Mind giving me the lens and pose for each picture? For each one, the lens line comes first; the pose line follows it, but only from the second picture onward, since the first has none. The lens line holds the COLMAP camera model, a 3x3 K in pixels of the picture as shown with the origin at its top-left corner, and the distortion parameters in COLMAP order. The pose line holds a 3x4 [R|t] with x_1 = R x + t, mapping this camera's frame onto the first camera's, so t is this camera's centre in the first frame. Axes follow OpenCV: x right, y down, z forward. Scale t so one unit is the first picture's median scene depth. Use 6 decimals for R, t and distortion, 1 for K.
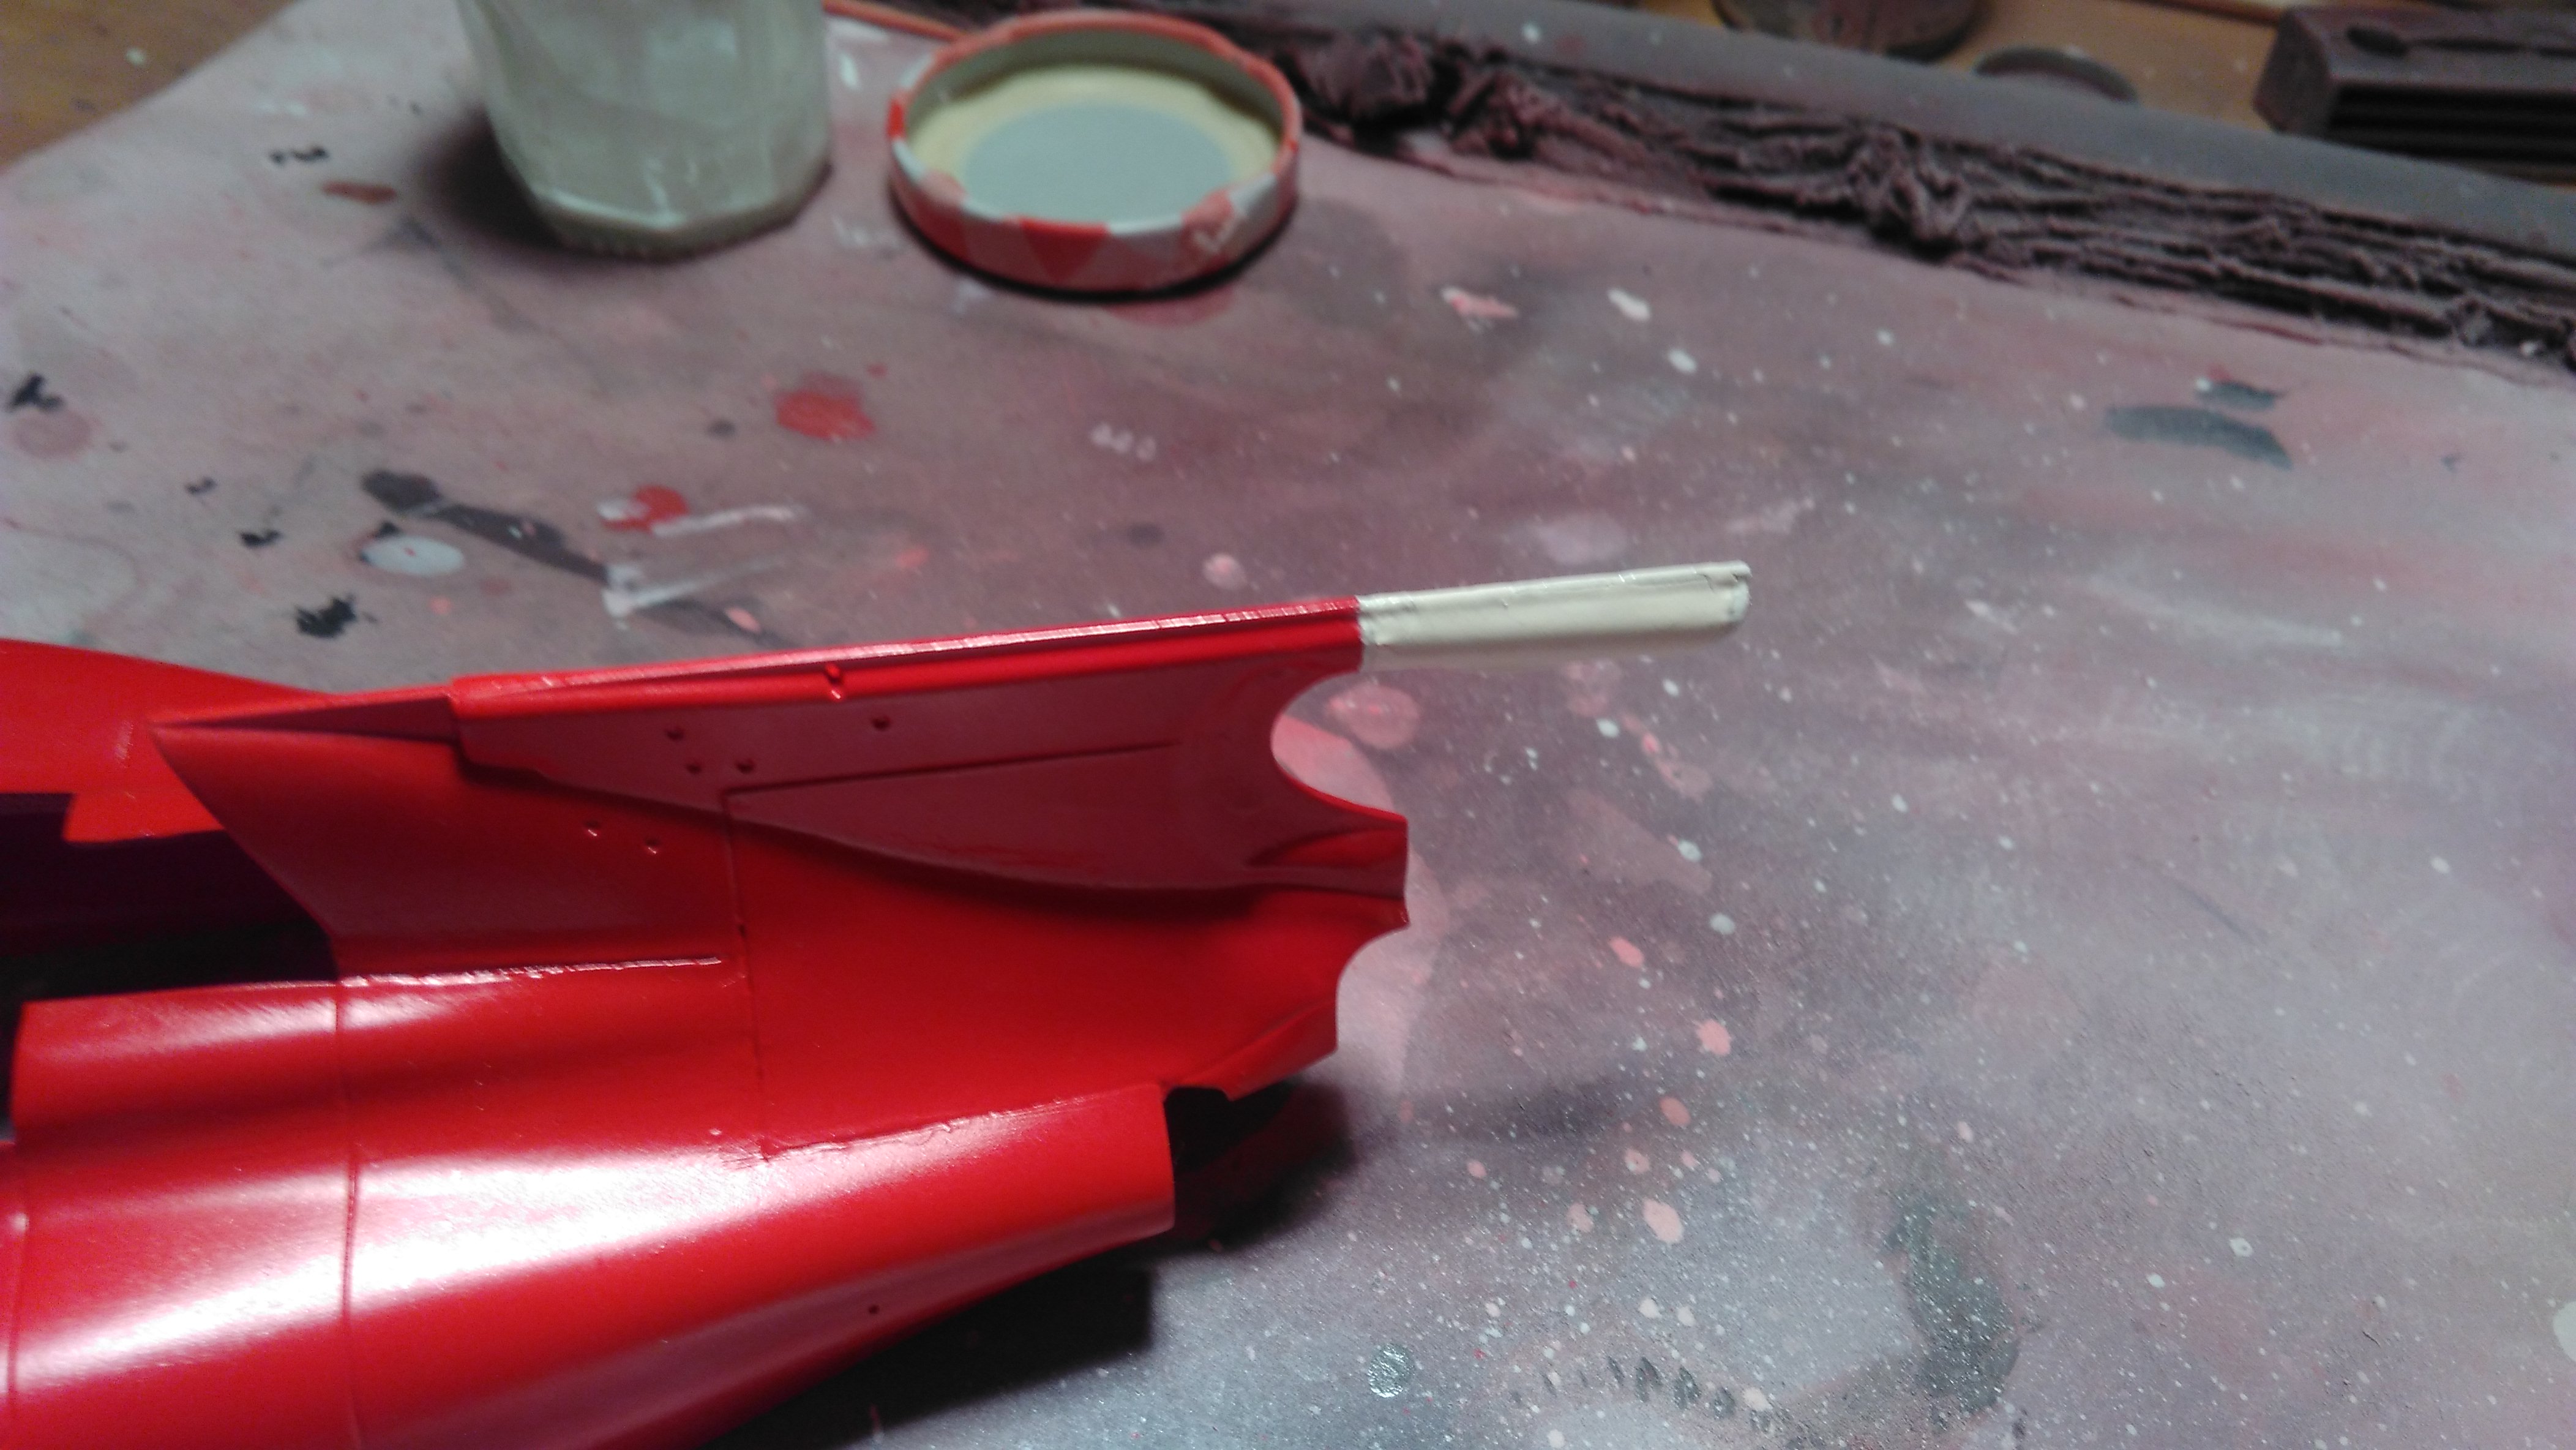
lens RADIAL K [[2449.3, 0, 1288.0], [0, 2449.3, 725.0], [0, 0, 1]] dist [0.093830, -0.259311]
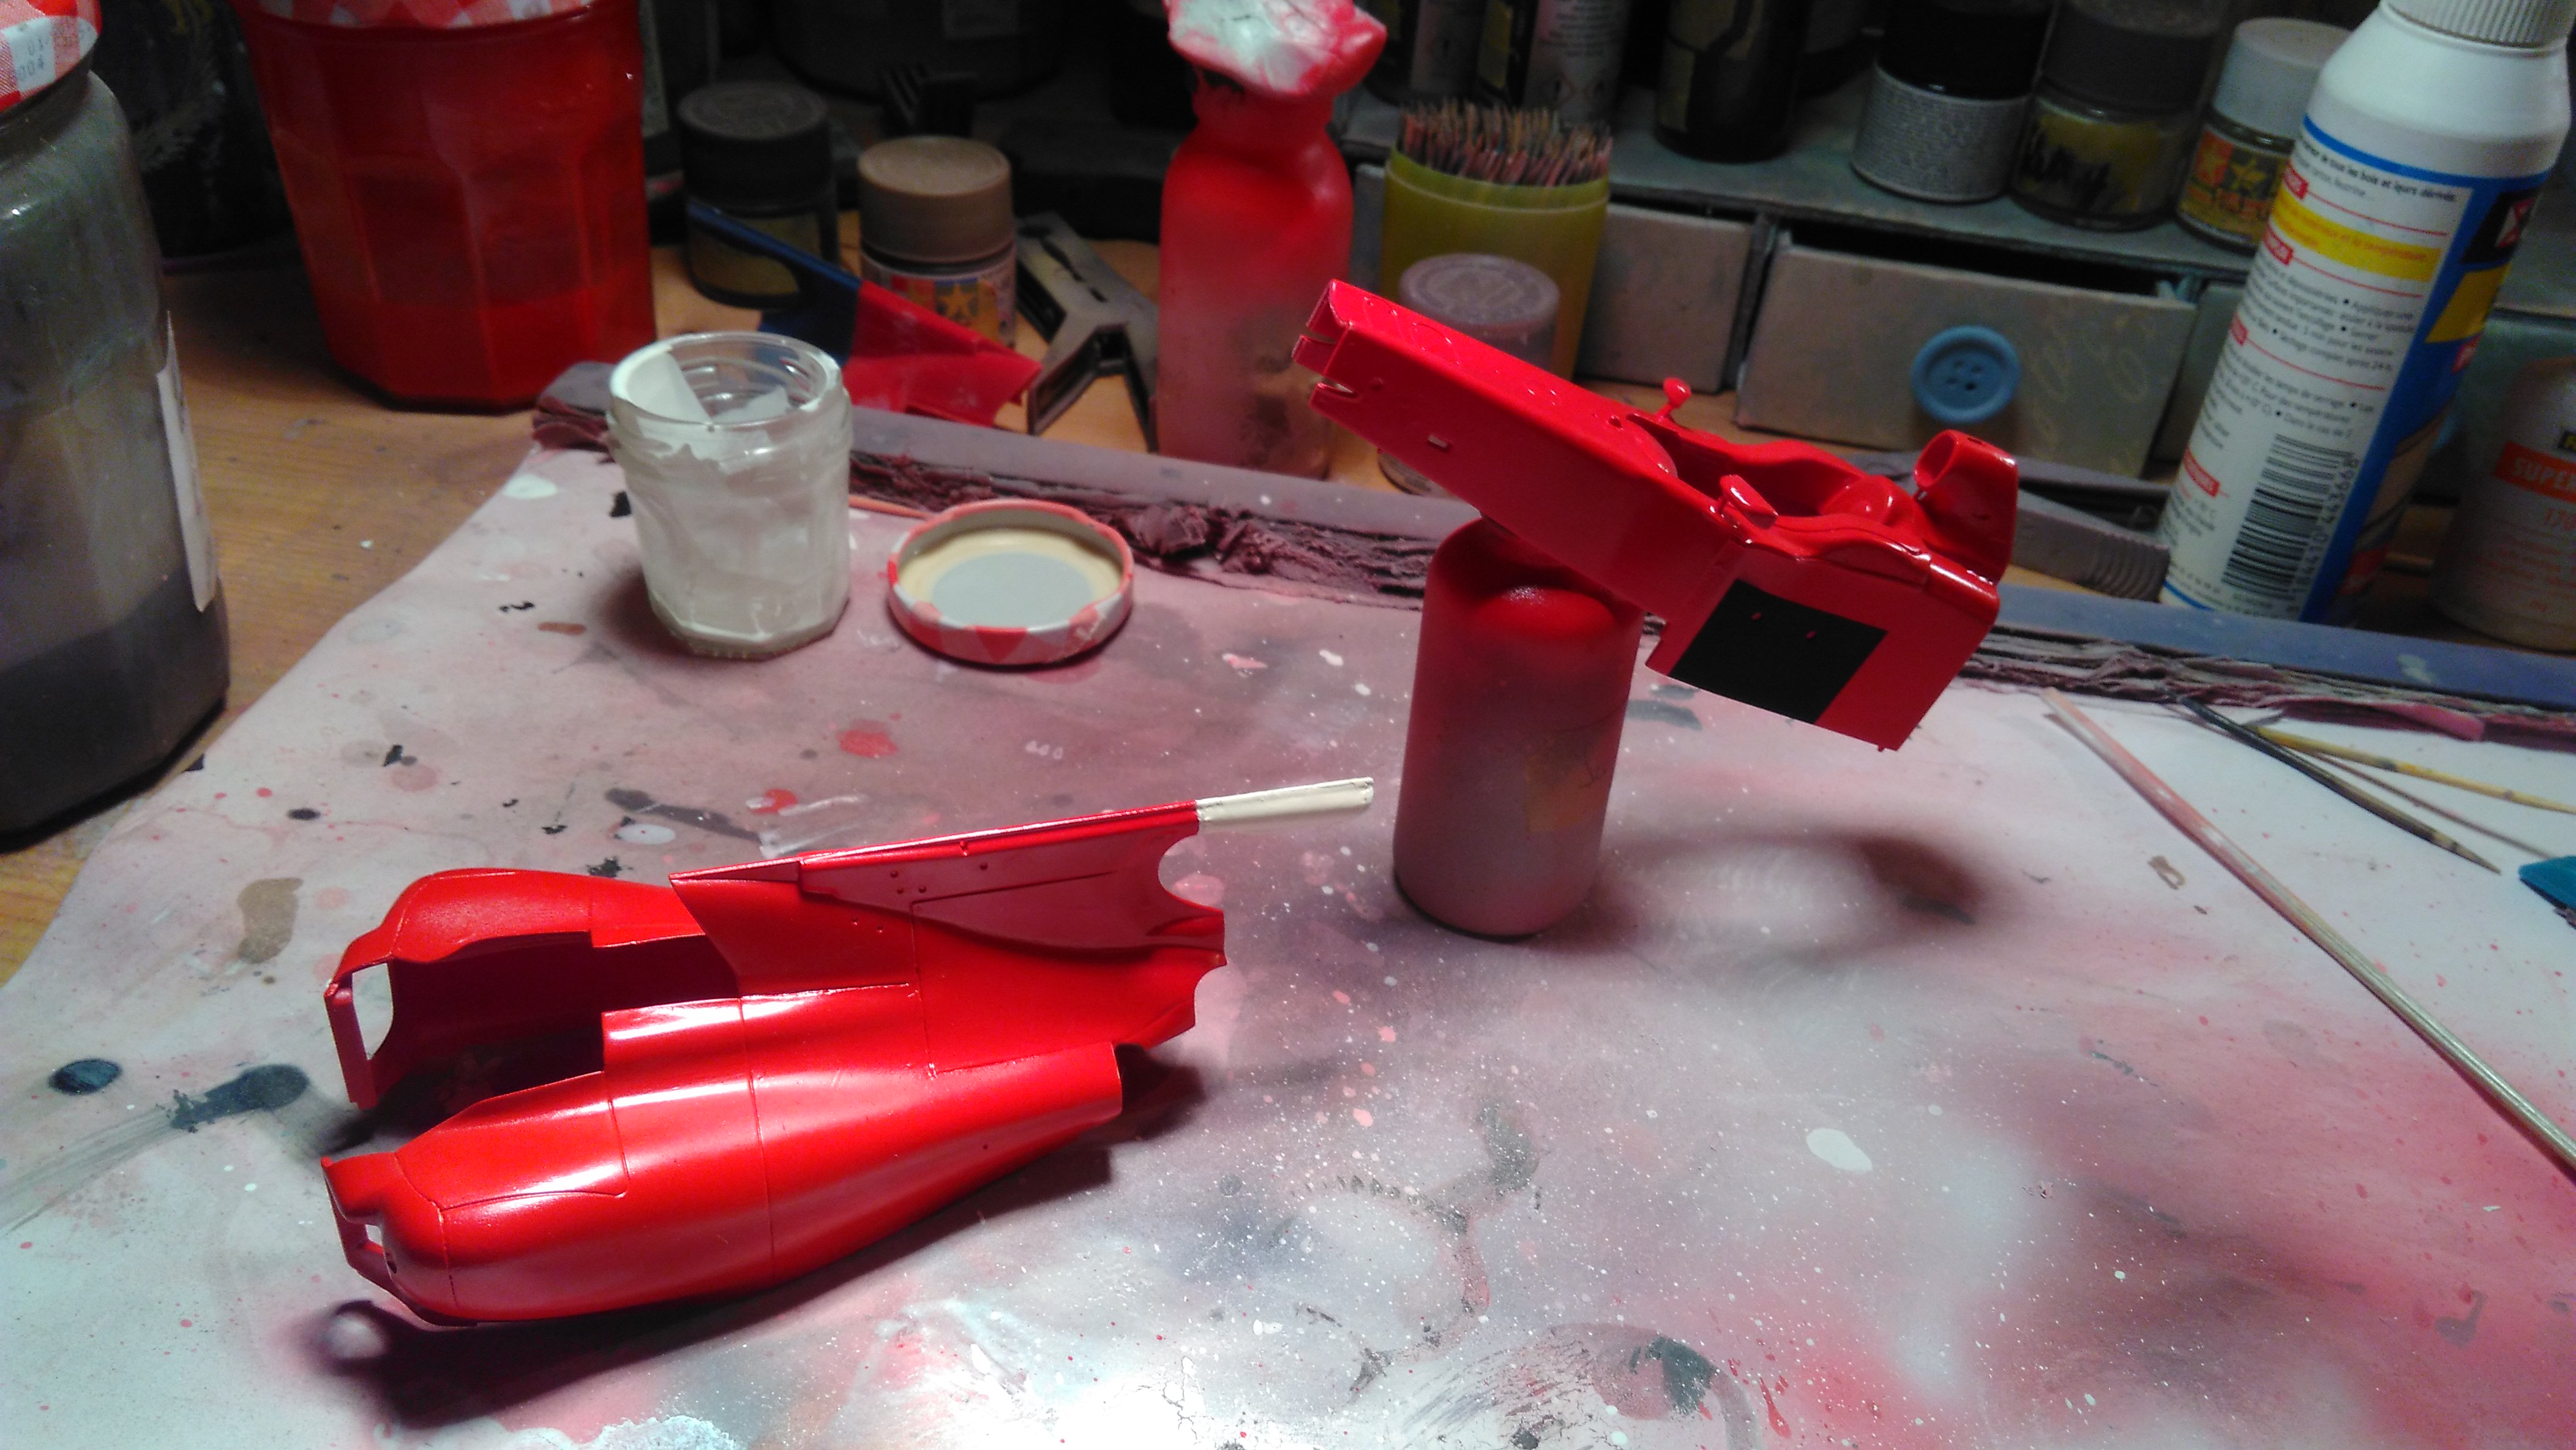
lens RADIAL K [[2449.3, 0, 1288.0], [0, 2449.3, 725.0], [0, 0, 1]] dist [0.093830, -0.259311]
pose [[0.994607, -0.050620, 0.090519, -0.051349], [0.062697, 0.988723, -0.135999, 0.112942], [-0.082614, 0.140941, 0.986565, -0.721293]]
